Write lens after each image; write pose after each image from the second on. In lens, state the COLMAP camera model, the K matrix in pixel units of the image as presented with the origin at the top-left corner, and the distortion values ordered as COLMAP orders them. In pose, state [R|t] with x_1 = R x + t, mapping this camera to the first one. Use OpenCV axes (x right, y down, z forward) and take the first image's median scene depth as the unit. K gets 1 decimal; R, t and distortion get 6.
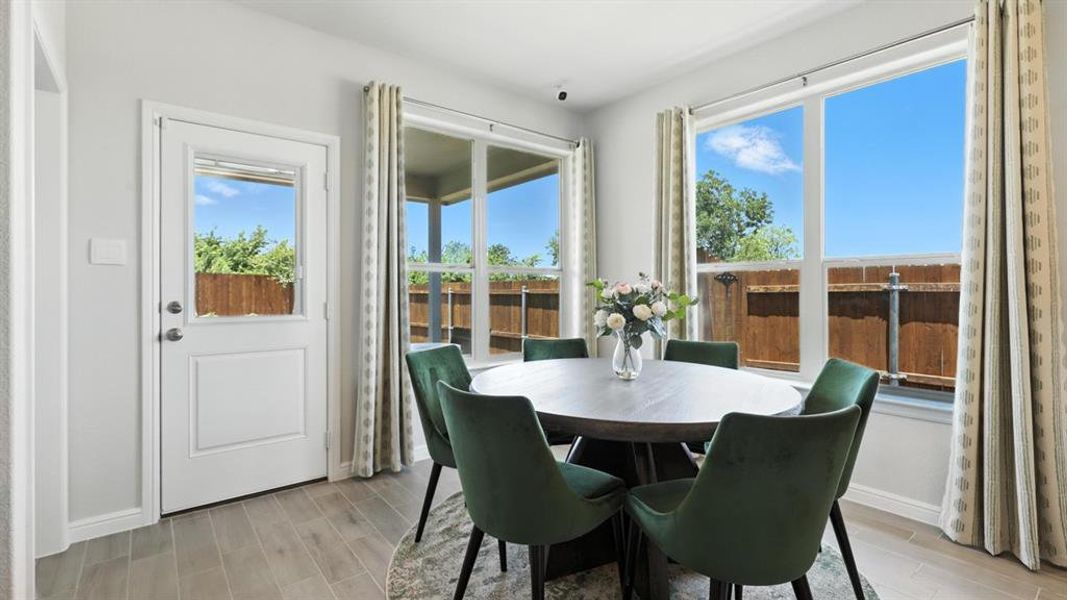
lens RADIAL K [[485.1, 0, 534.7], [0, 485.1, 293.5], [0, 0, 1]] dist [0.000469, 0.000221]
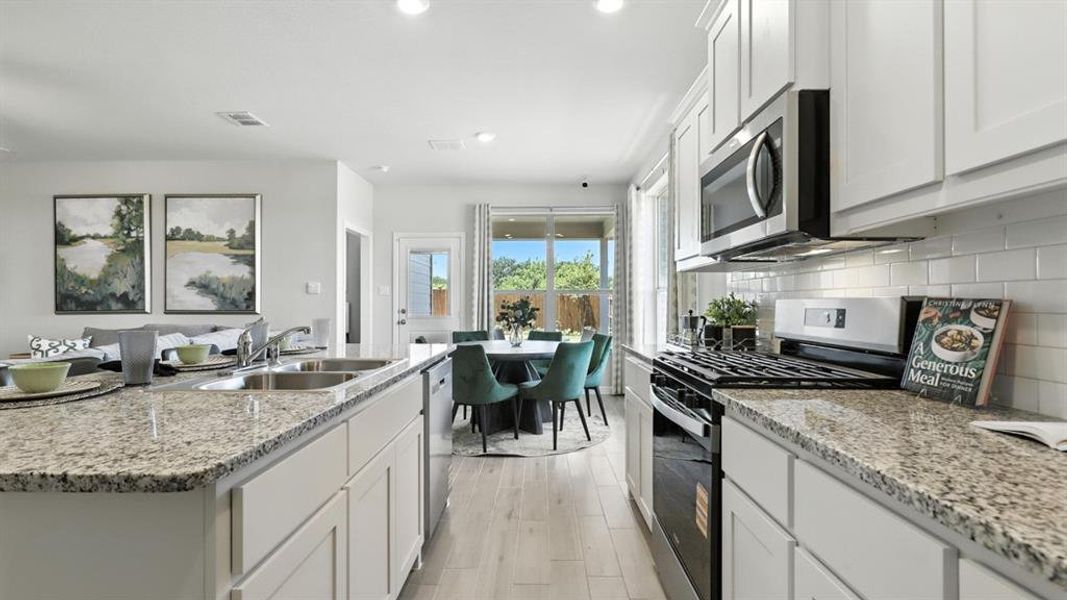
lens RADIAL K [[485.1, 0, 534.7], [0, 485.1, 293.5], [0, 0, 1]] dist [0.000469, 0.000221]
pose [[0.774301, -0.013467, -0.632674, 1.170081], [-0.003141, 0.999679, -0.025122, -0.001358], [0.632810, 0.021440, 0.774011, -0.441838]]
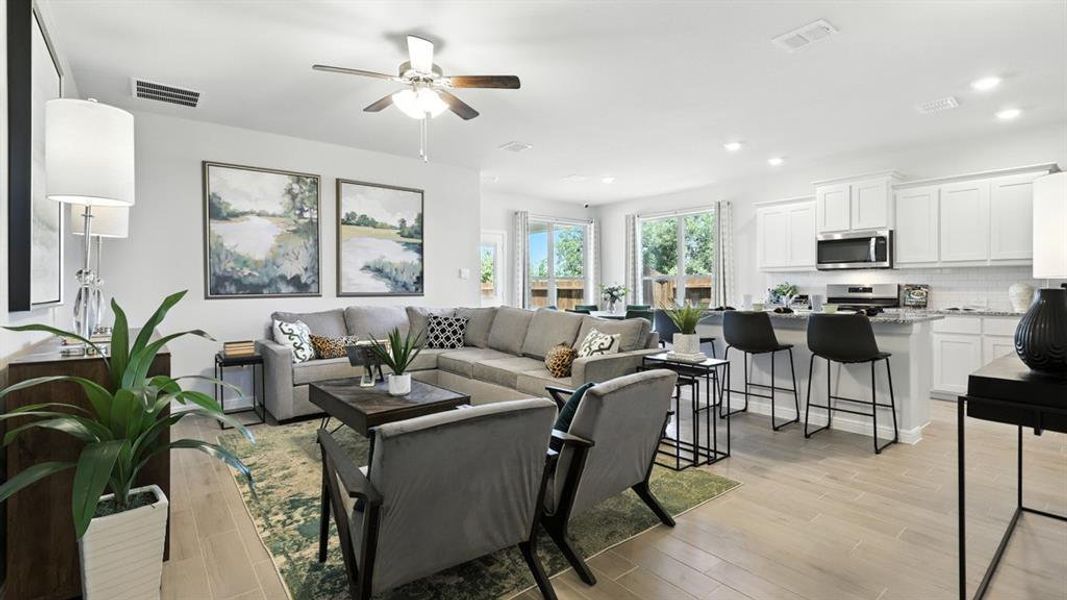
lens RADIAL K [[485.1, 0, 534.7], [0, 485.1, 293.5], [0, 0, 1]] dist [0.000469, 0.000221]
pose [[0.999974, -0.001836, 0.006912, -0.264663], [0.001792, 0.999979, 0.006289, 0.010914], [-0.006923, -0.006277, 0.999956, -1.714522]]
